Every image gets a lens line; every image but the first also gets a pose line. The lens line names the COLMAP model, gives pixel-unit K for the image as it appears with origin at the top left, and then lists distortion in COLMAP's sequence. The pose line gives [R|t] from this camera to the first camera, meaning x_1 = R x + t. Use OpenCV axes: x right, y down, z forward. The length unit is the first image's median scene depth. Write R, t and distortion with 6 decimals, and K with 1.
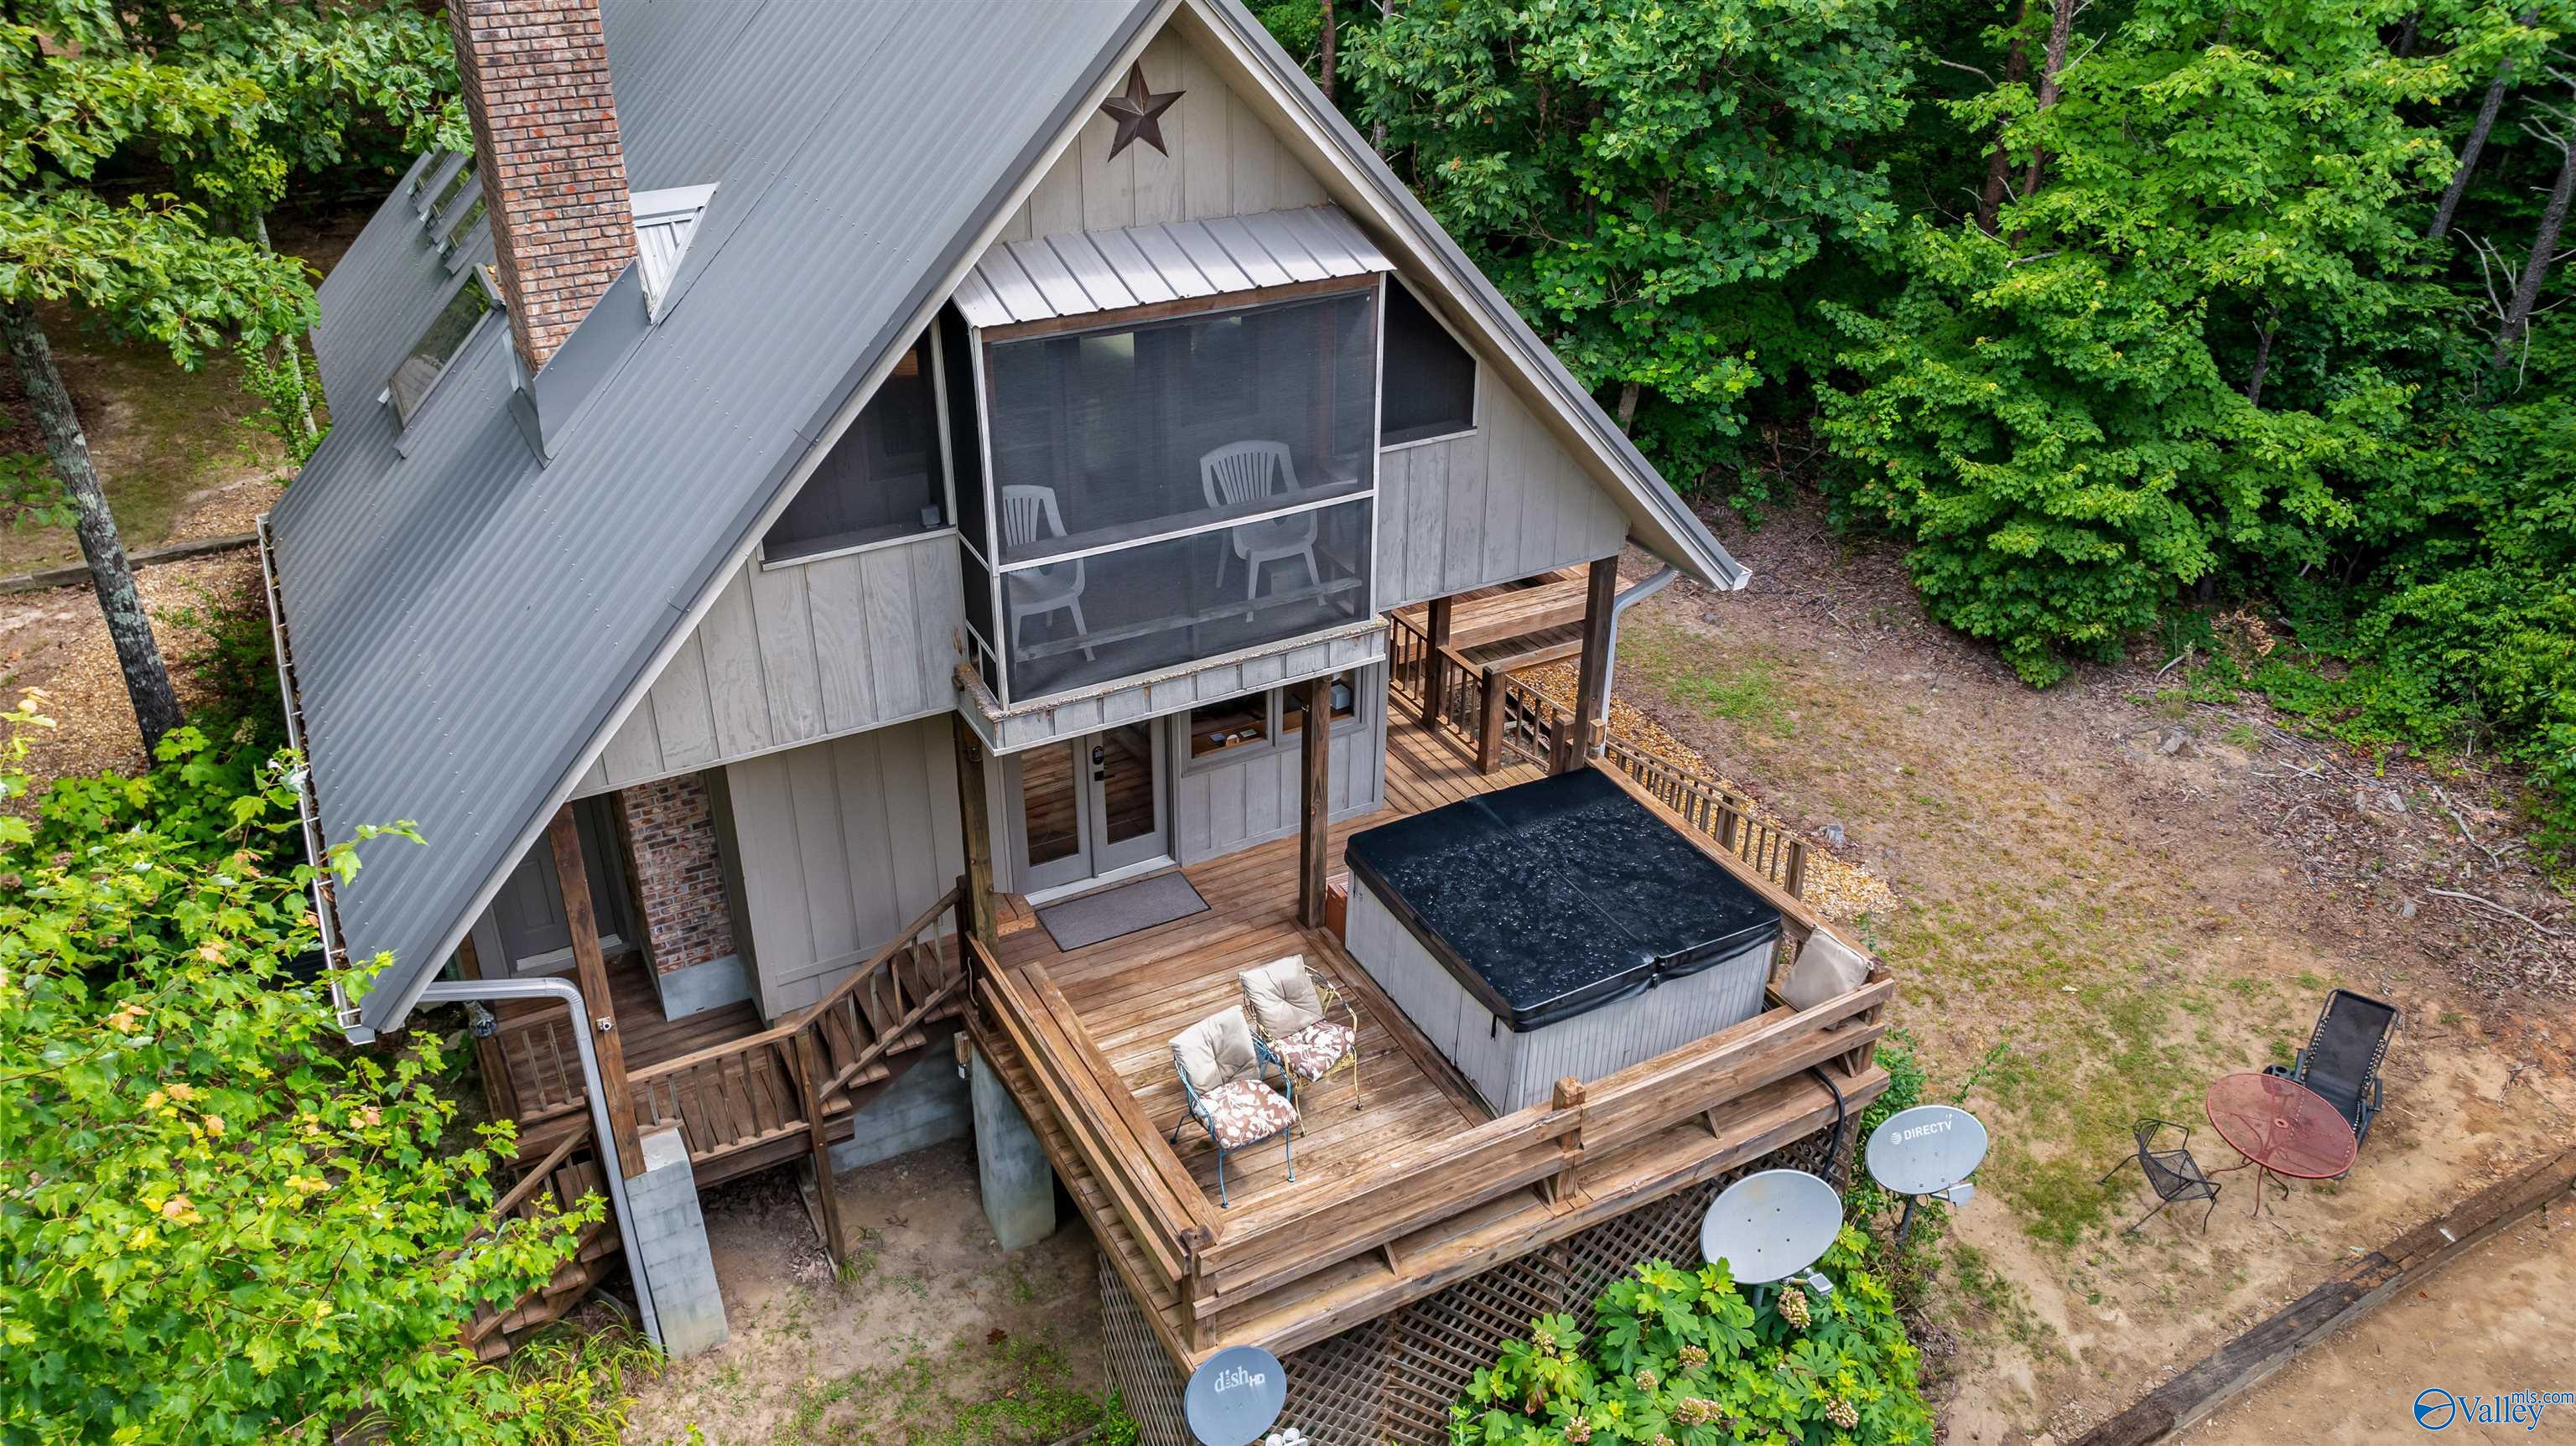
lens RADIAL K [[1827.6, 0, 1298.5], [0, 1827.6, 721.3], [0, 0, 1]] dist [-0.033341, 0.000510]
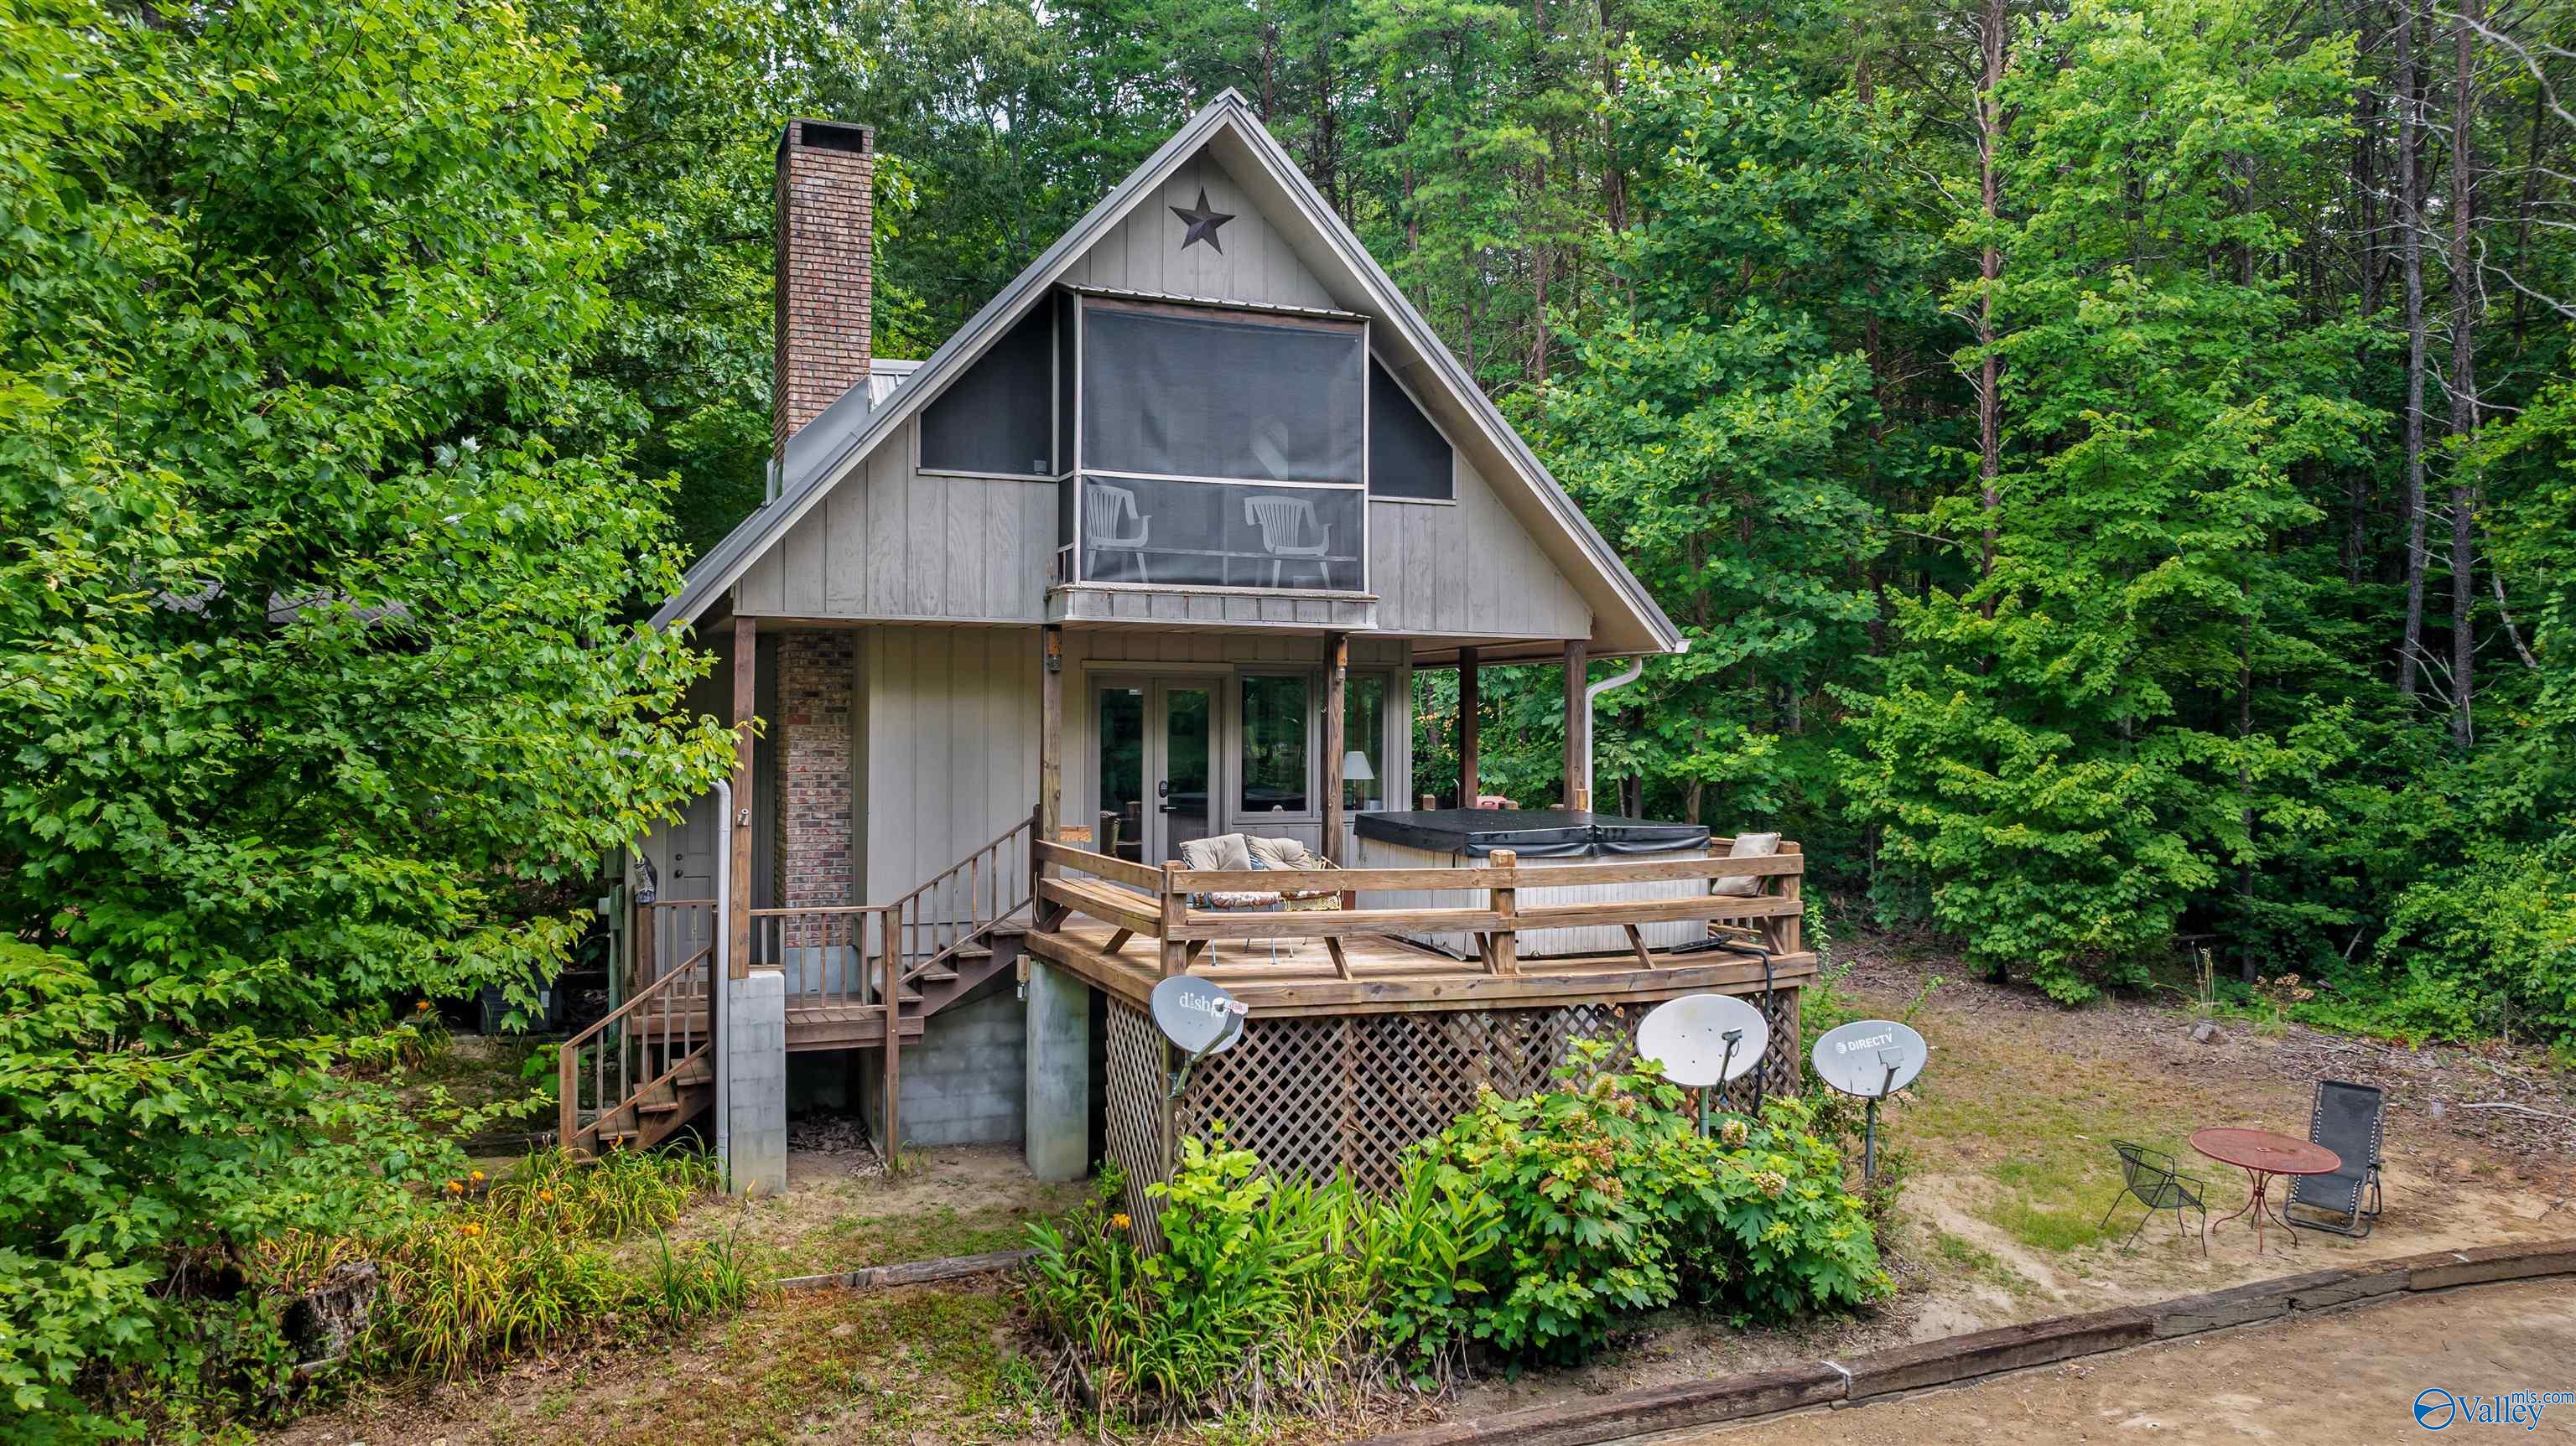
lens RADIAL K [[1827.6, 0, 1284.3], [0, 1827.6, 722.0], [0, 0, 1]] dist [-0.033341, 0.000510]
pose [[0.992027, -0.005843, -0.125890, 0.100344], [-0.057243, 0.869040, -0.491419, 0.458921], [0.112275, 0.494707, 0.861777, -0.059187]]
